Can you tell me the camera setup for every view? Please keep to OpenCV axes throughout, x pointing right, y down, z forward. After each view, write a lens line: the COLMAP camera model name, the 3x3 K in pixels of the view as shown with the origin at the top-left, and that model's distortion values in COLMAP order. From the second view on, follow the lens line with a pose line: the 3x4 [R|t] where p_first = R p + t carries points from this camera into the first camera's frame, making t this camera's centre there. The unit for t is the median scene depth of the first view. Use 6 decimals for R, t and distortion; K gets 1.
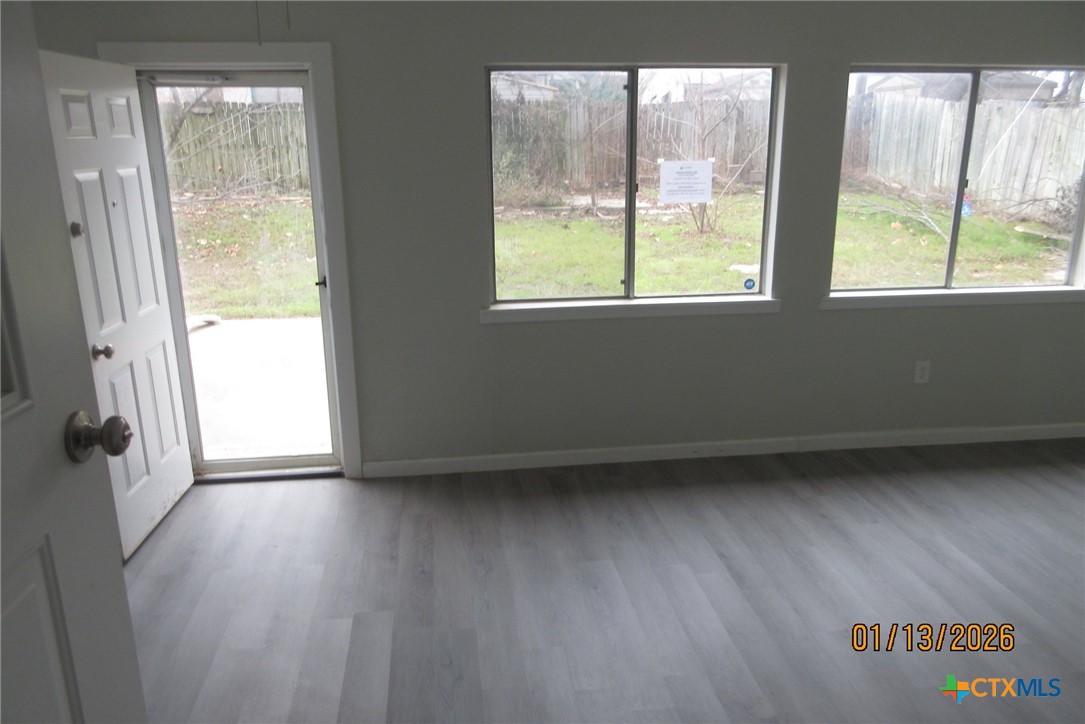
lens RADIAL K [[803.1, 0, 542.5], [0, 803.1, 362.0], [0, 0, 1]] dist [0.000061, 0.000471]
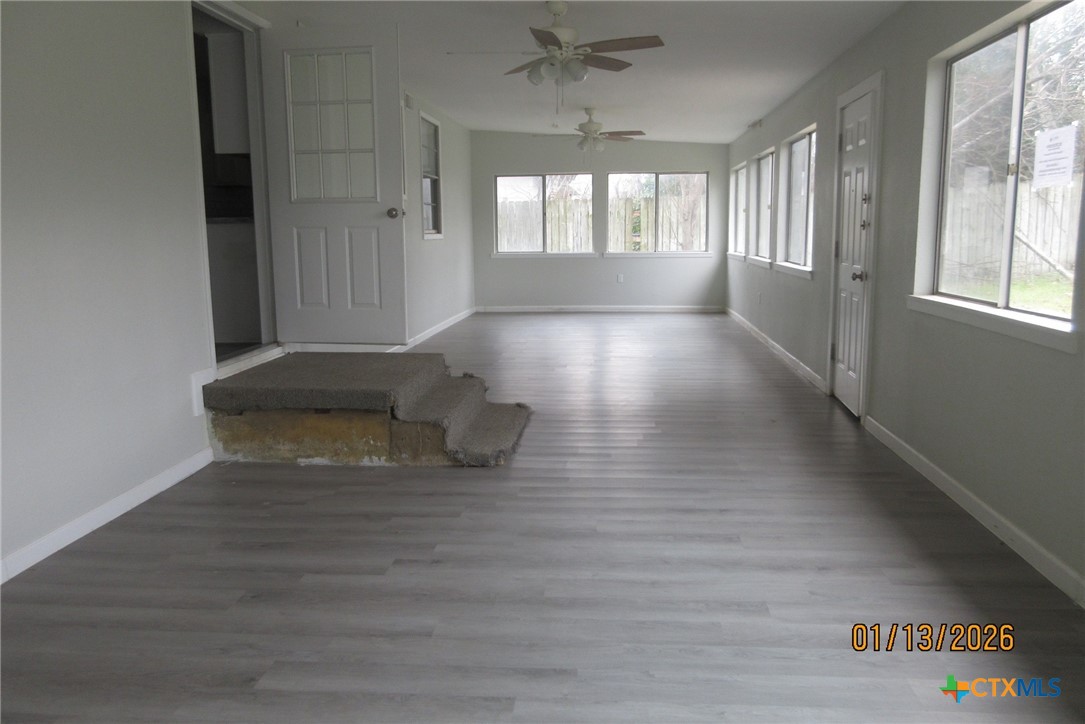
lens RADIAL K [[806.5, 0, 539.1], [0, 806.5, 358.3], [0, 0, 1]] dist [-0.003752, 0.009687]
pose [[-0.231555, 0.162782, -0.959106, 0.494067], [-0.253848, 0.941634, 0.221103, -0.045473], [0.939118, 0.294665, -0.176718, 0.355652]]
